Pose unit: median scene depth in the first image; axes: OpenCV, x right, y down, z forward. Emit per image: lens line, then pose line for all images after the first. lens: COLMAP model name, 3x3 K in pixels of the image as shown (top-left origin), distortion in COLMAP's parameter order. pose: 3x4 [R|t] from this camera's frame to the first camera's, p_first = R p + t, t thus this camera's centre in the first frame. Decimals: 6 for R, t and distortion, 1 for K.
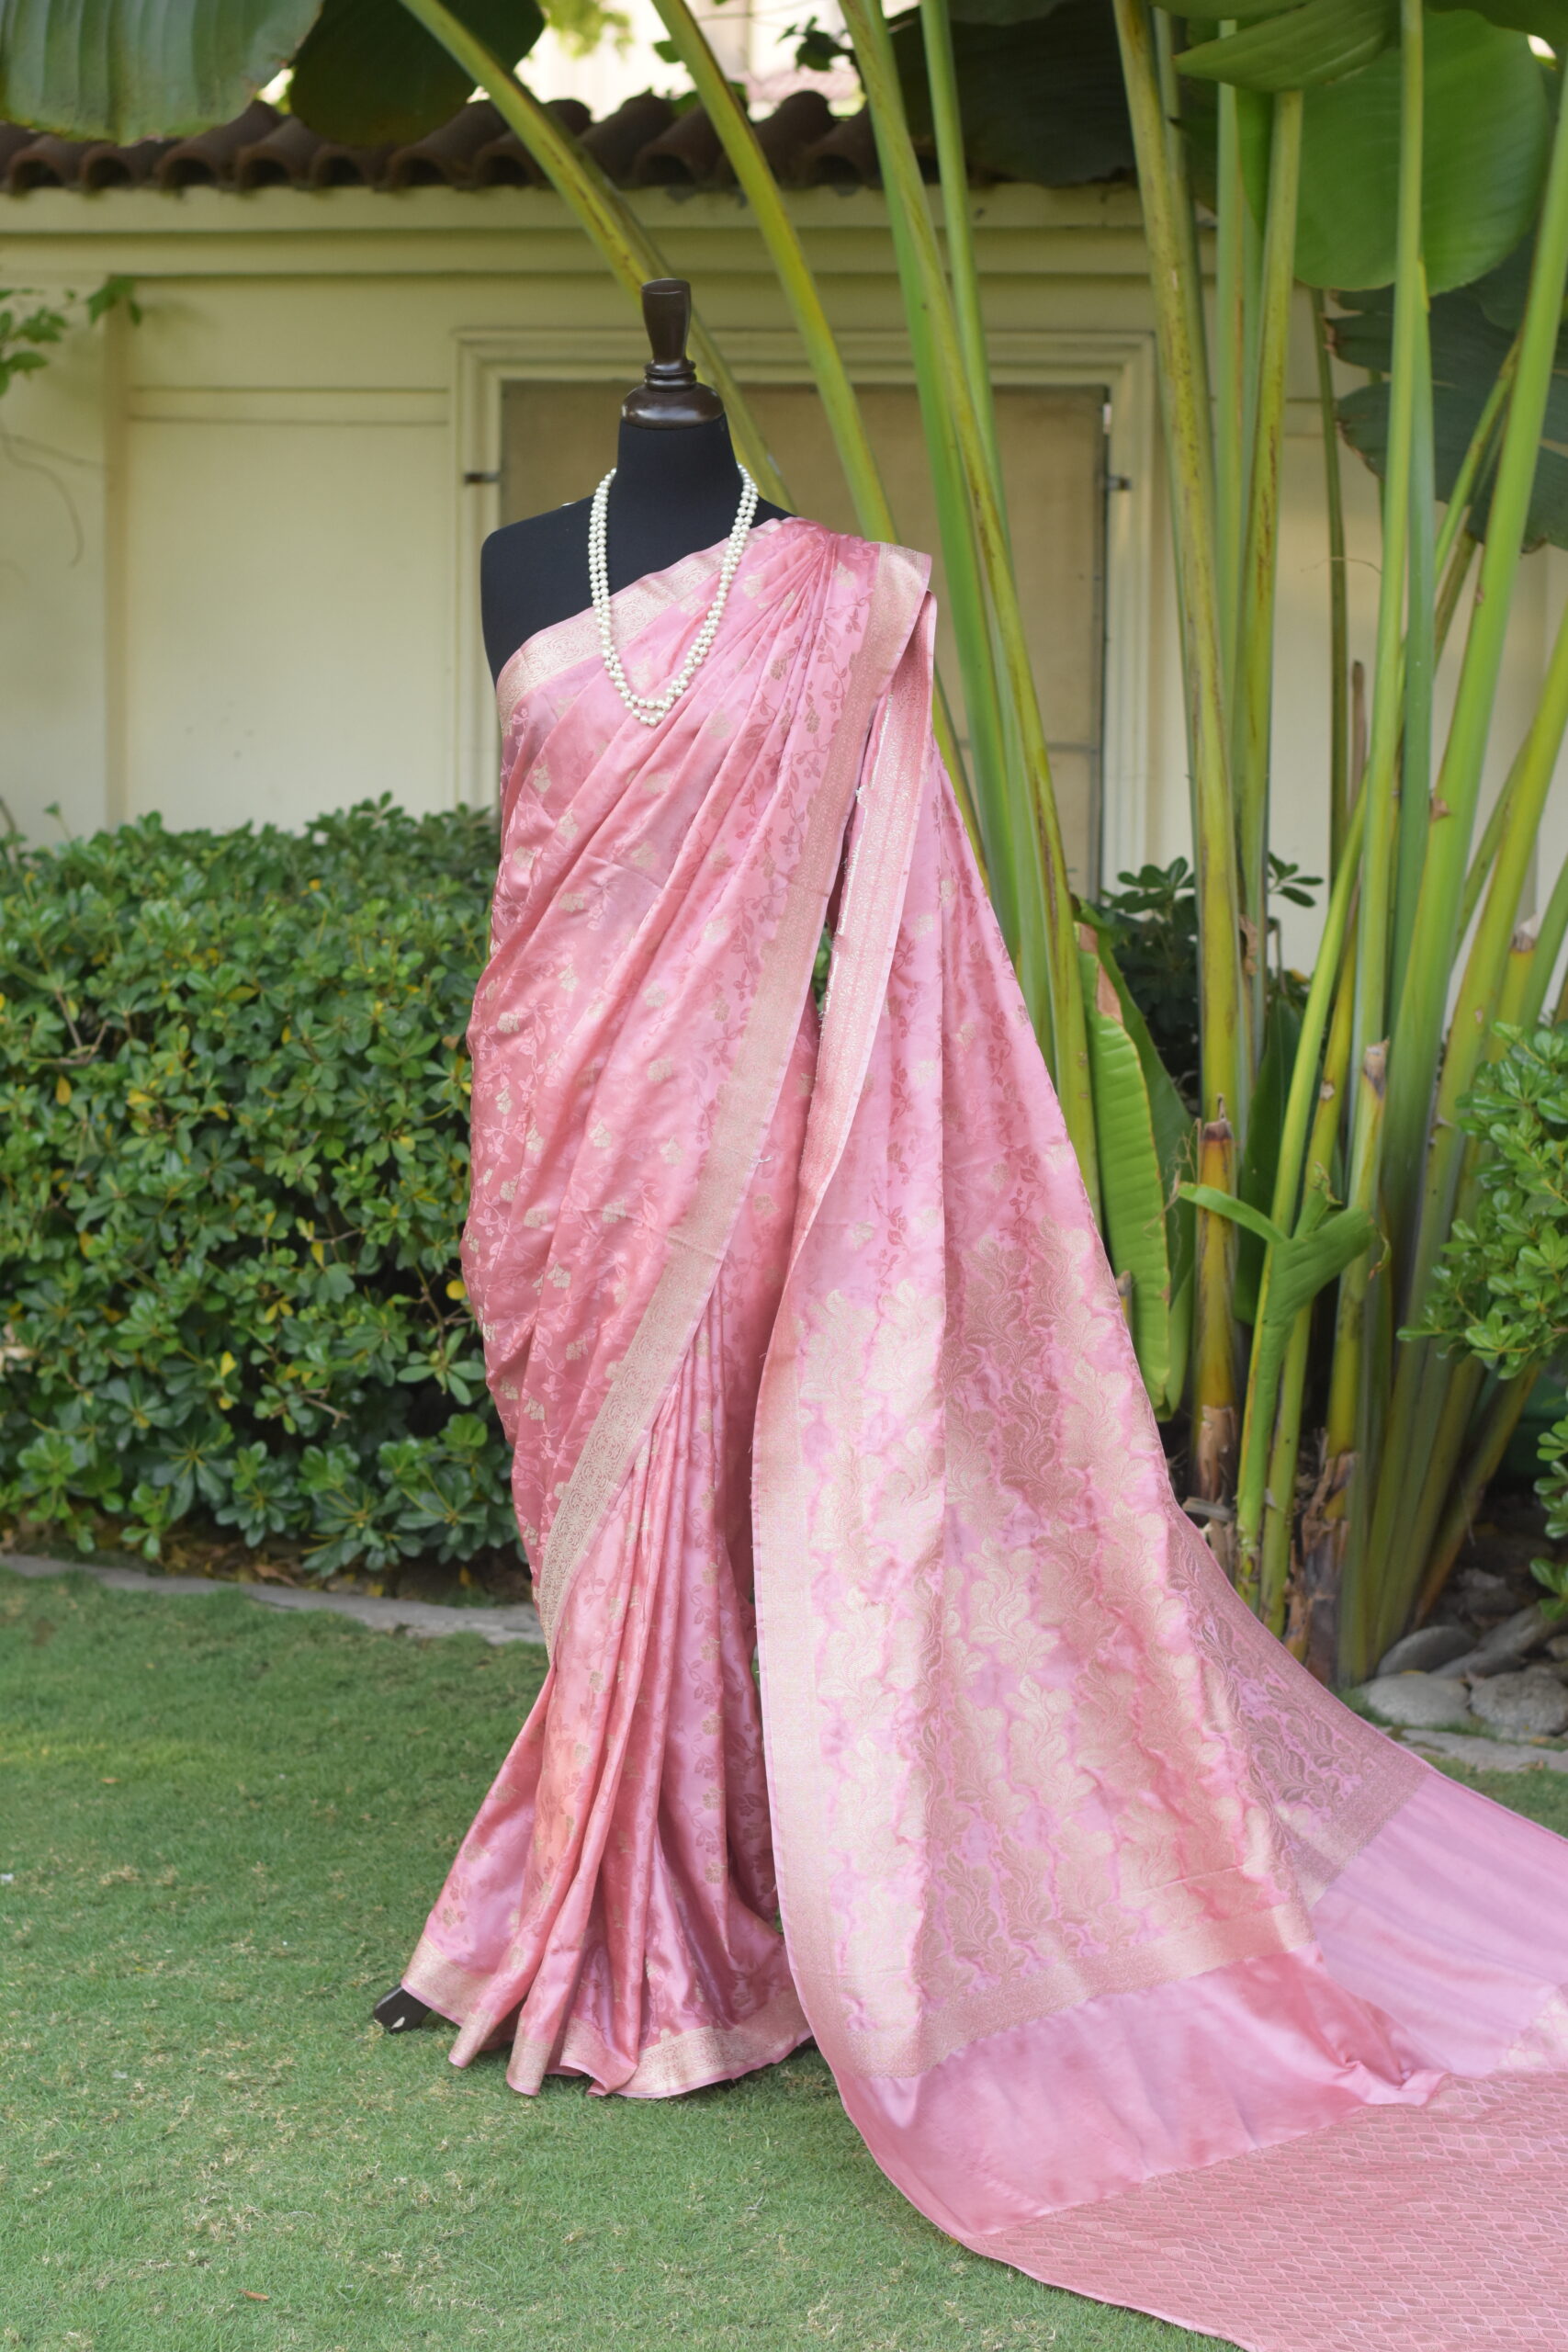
lens RADIAL K [[5153.7, 0, 784.0], [0, 5153.7, 1176.0], [0, 0, 1]] dist [-0.042449, -0.420311]
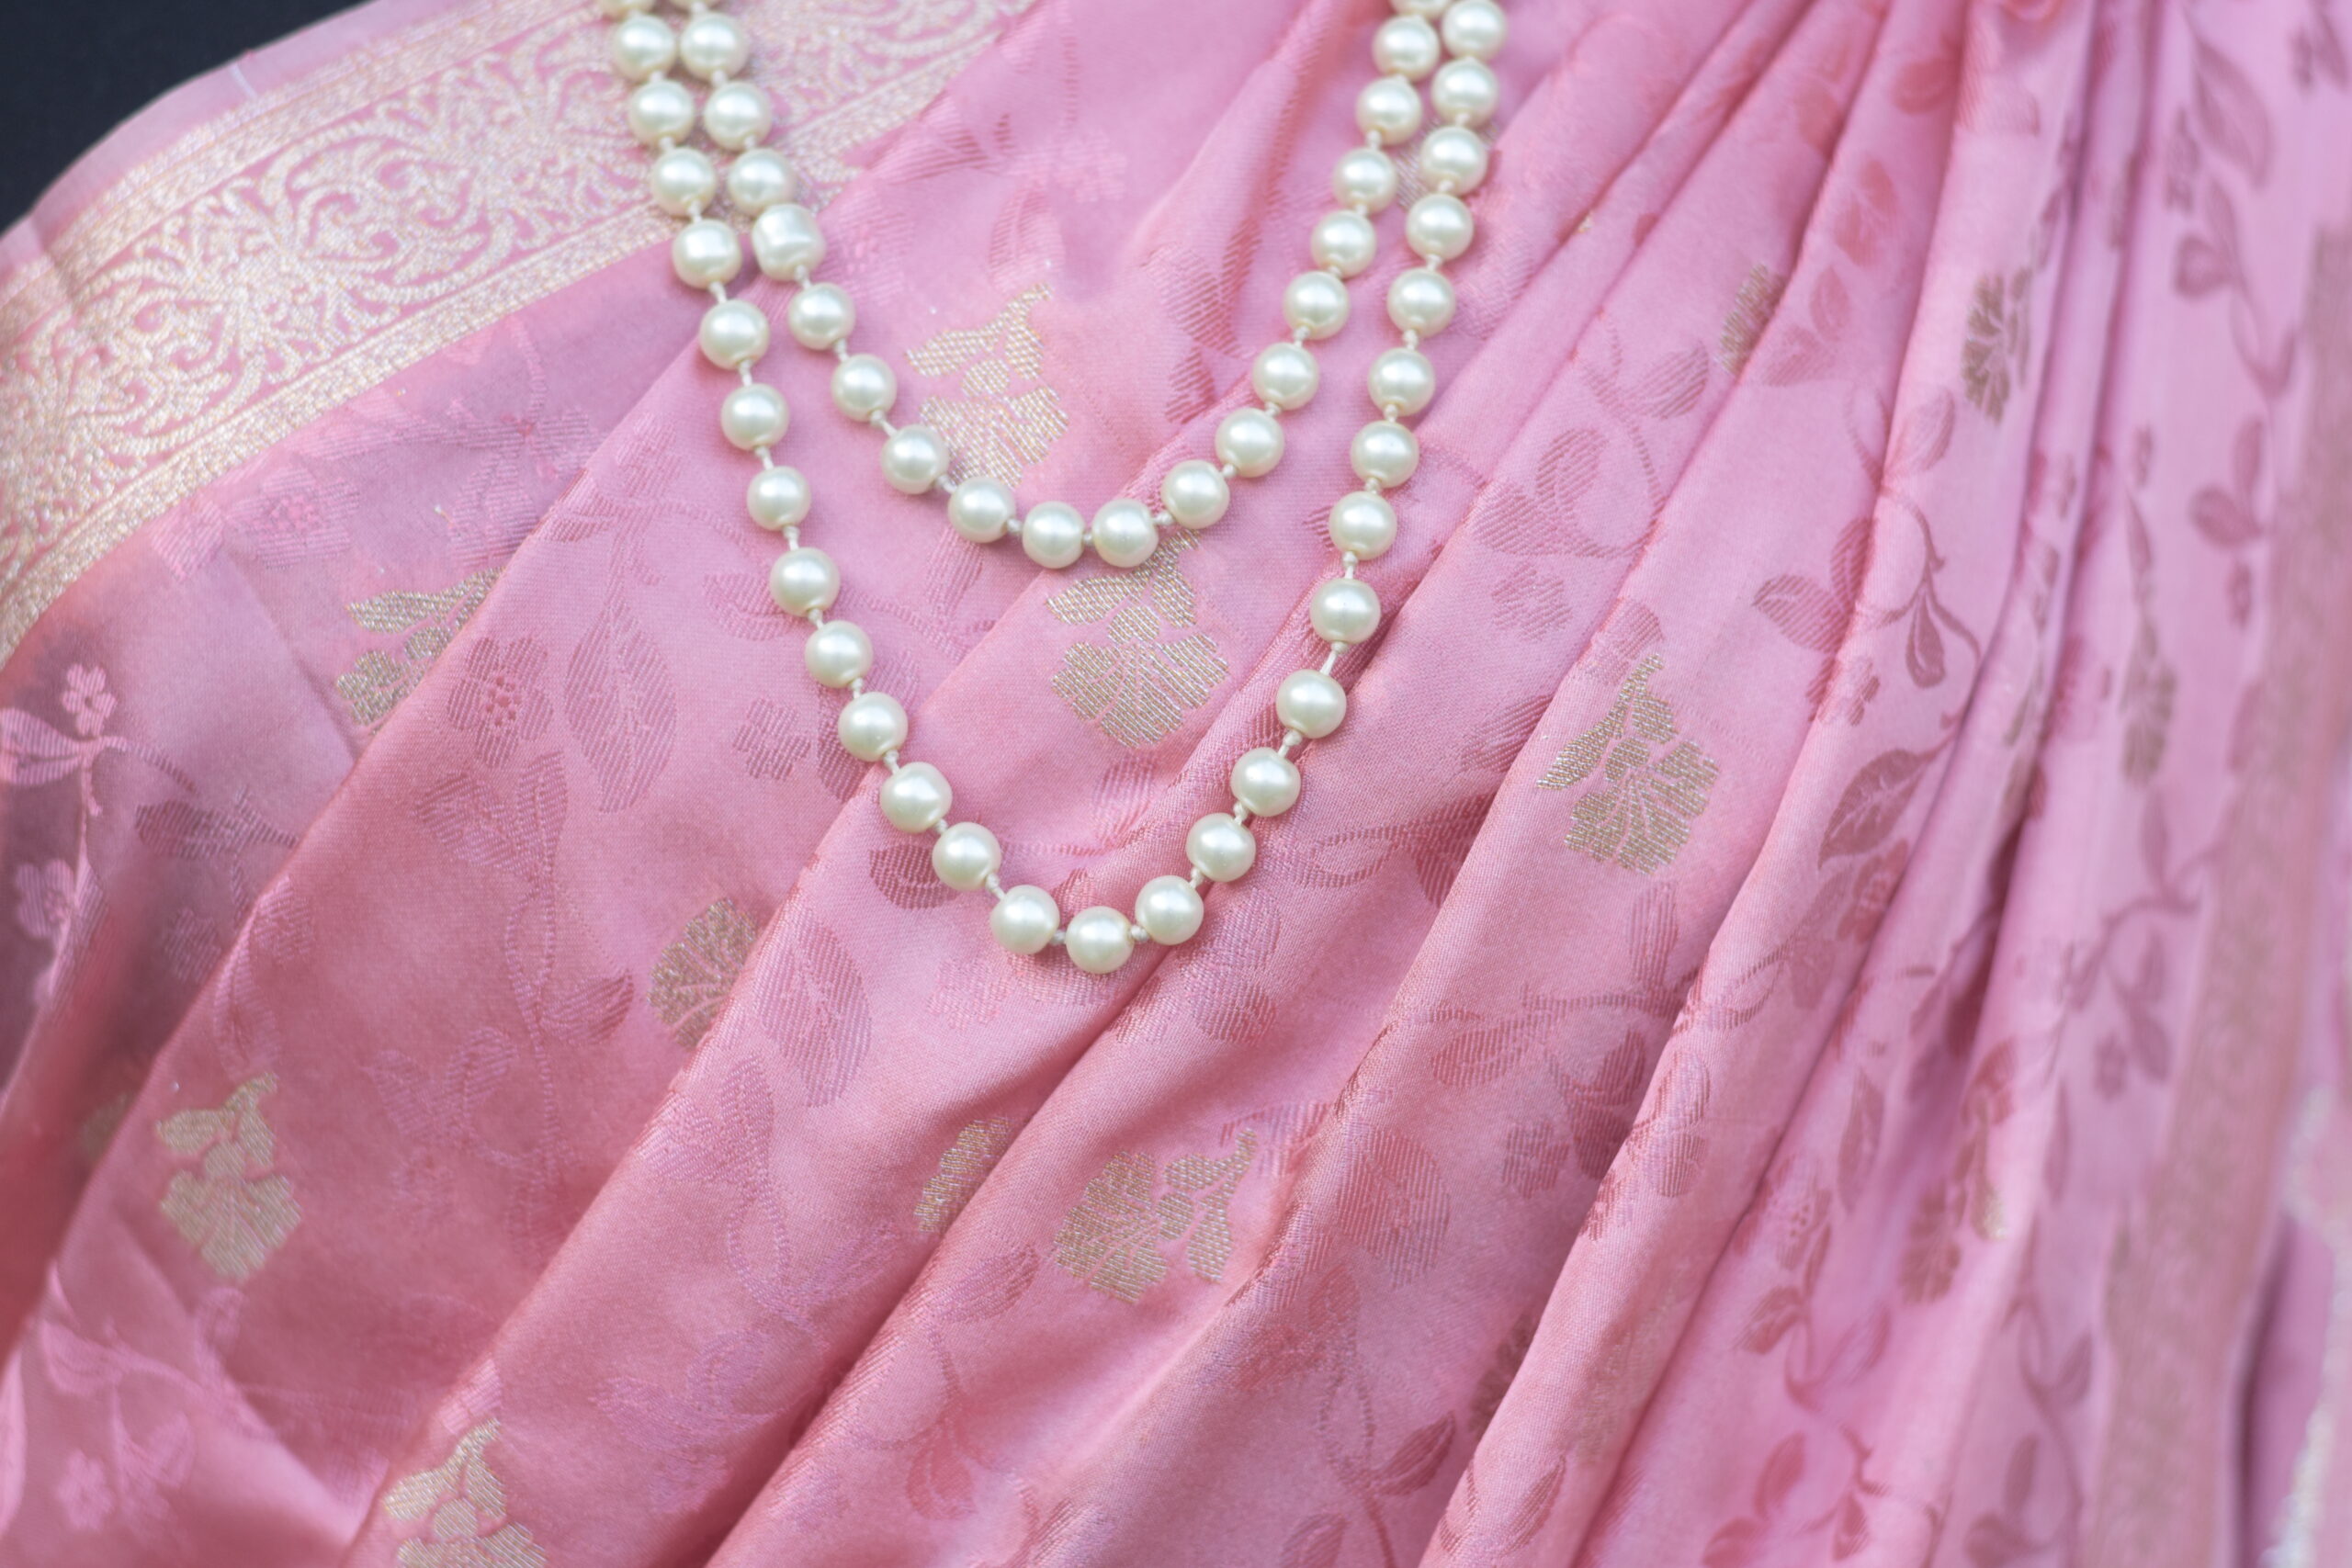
lens RADIAL K [[5351.0, 0, 1247.2], [0, 5351.0, 781.6], [0, 0, 1]] dist [-0.019229, -0.580008]
pose [[0.972204, -0.031467, 0.232010, -0.052894], [0.033076, 0.999448, -0.003045, -0.085730], [-0.231786, 0.010634, 0.972709, 0.854117]]
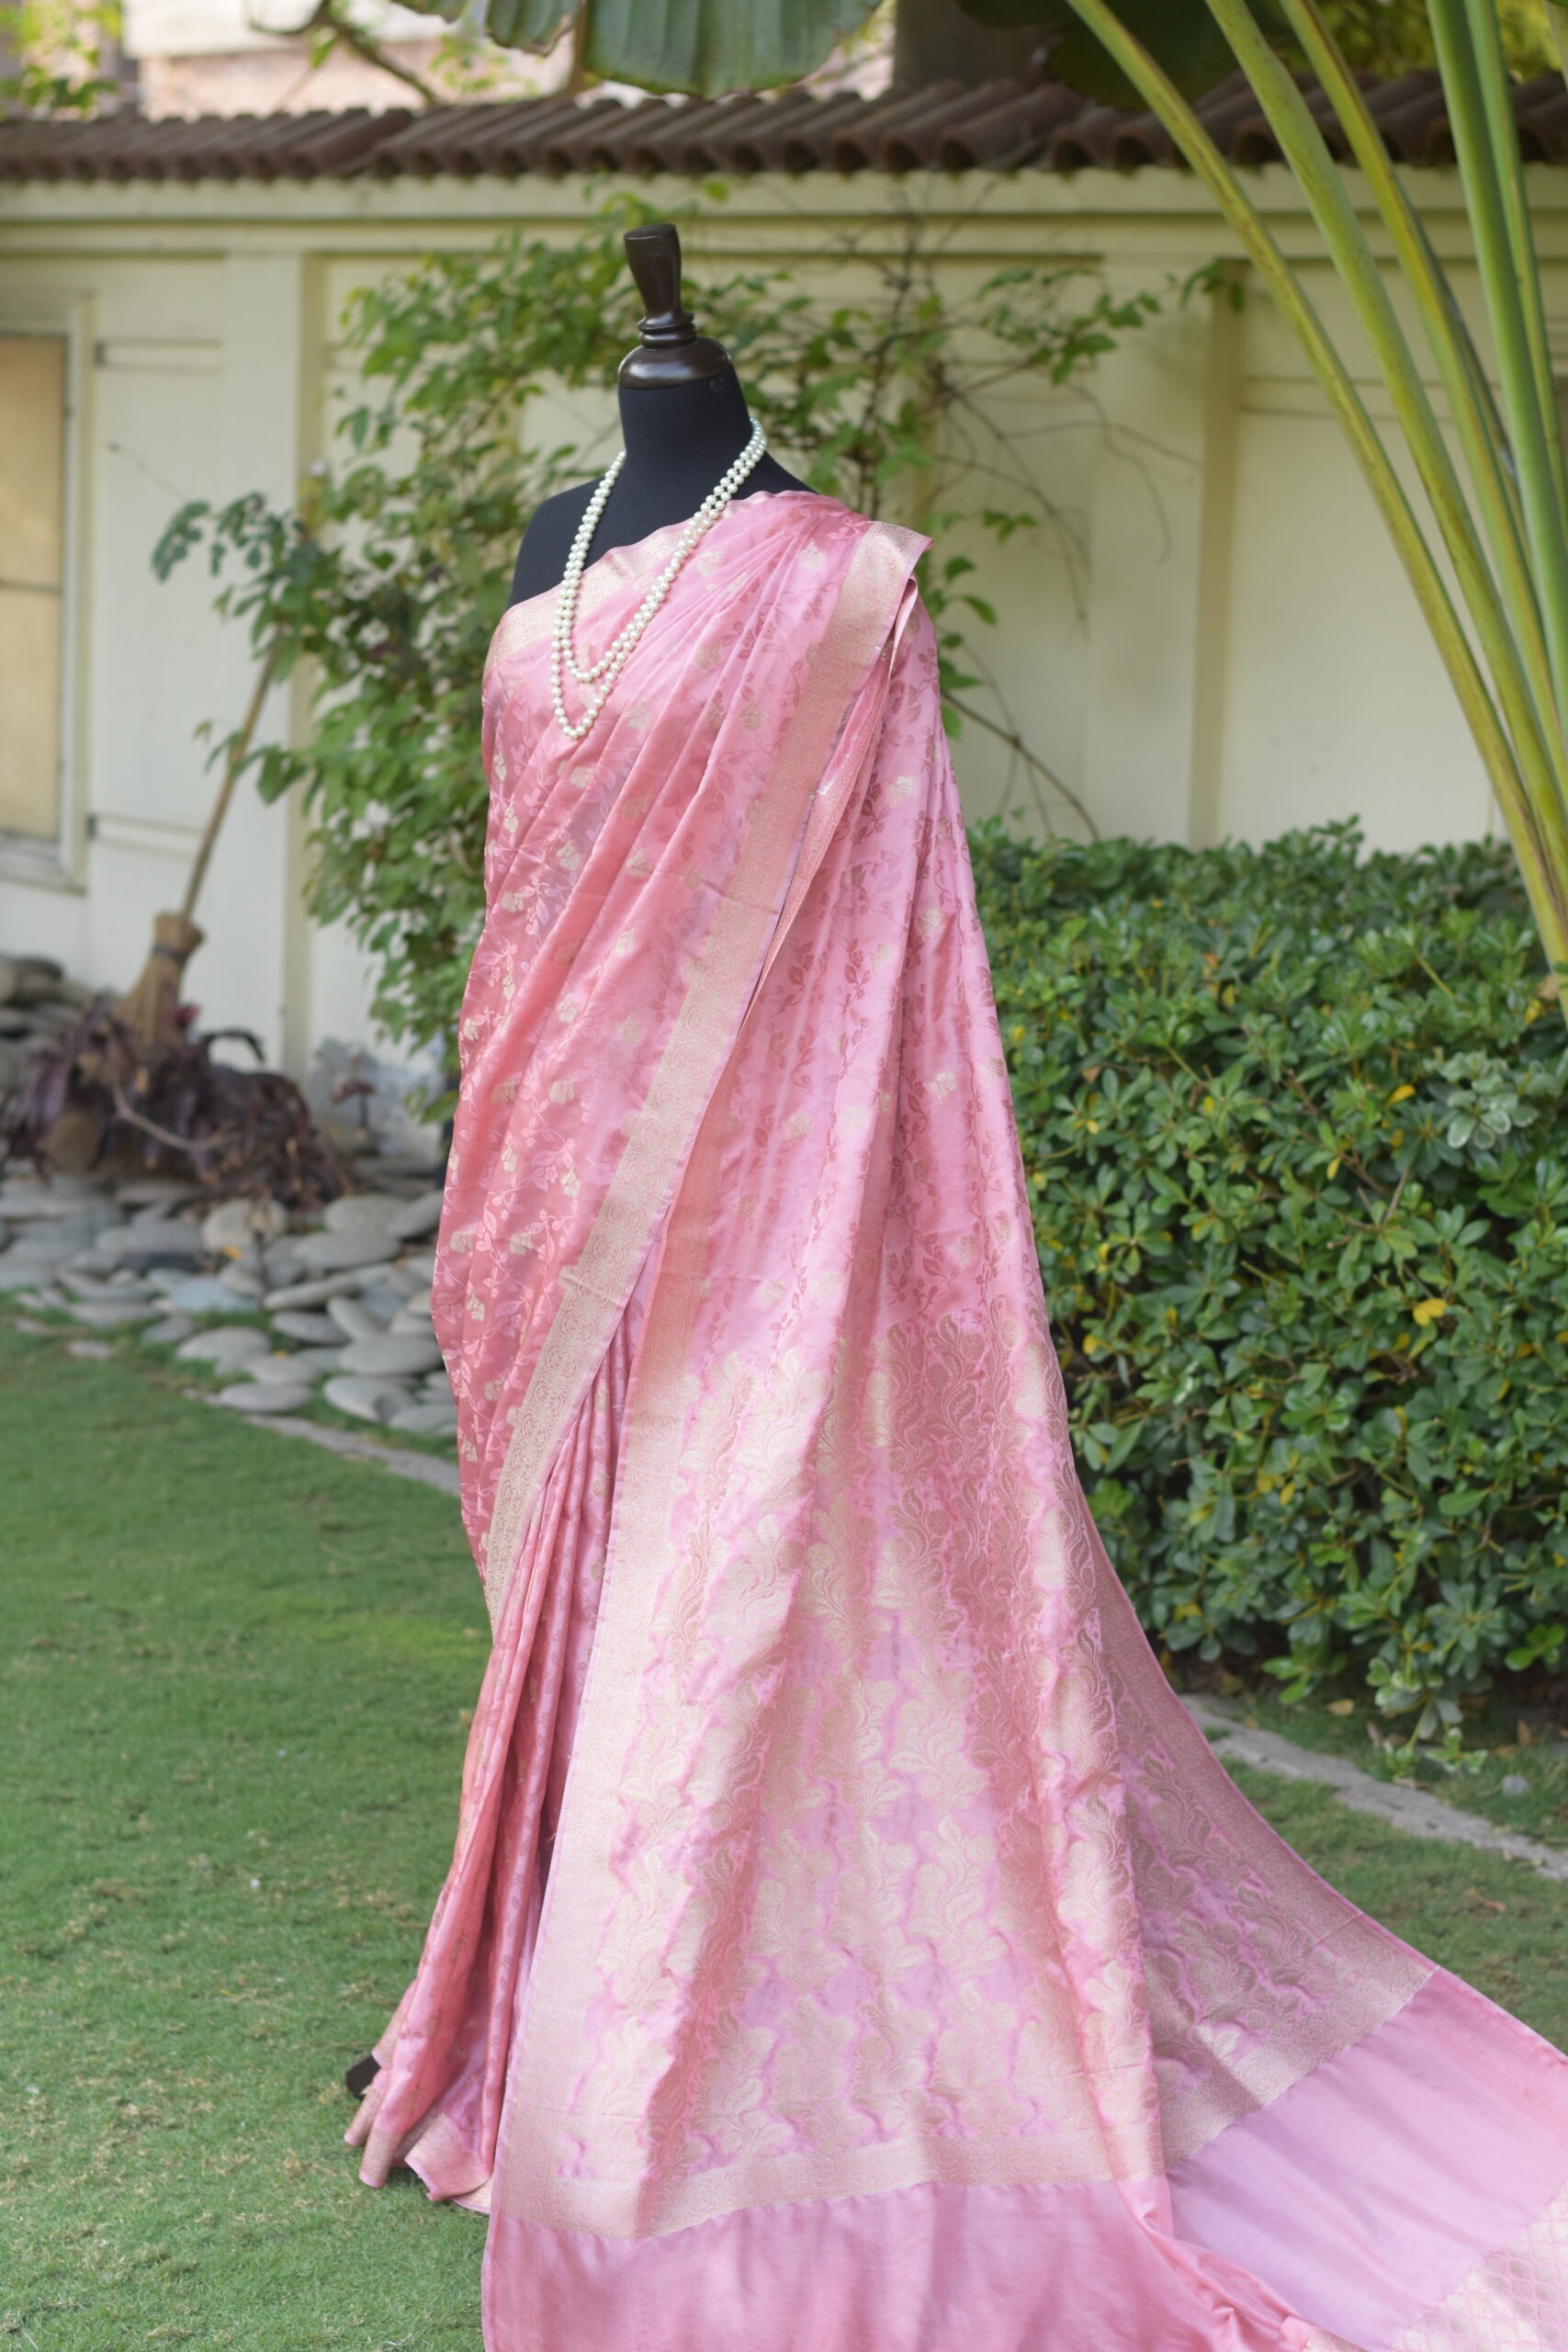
lens RADIAL K [[5153.7, 0, 784.0], [0, 5153.7, 1176.0], [0, 0, 1]] dist [-0.042449, -0.420311]
pose [[0.877164, 0.089120, -0.471848, 0.435910], [-0.092634, 0.995574, 0.015832, -0.023513], [0.471171, 0.029822, 0.881538, 0.215328]]
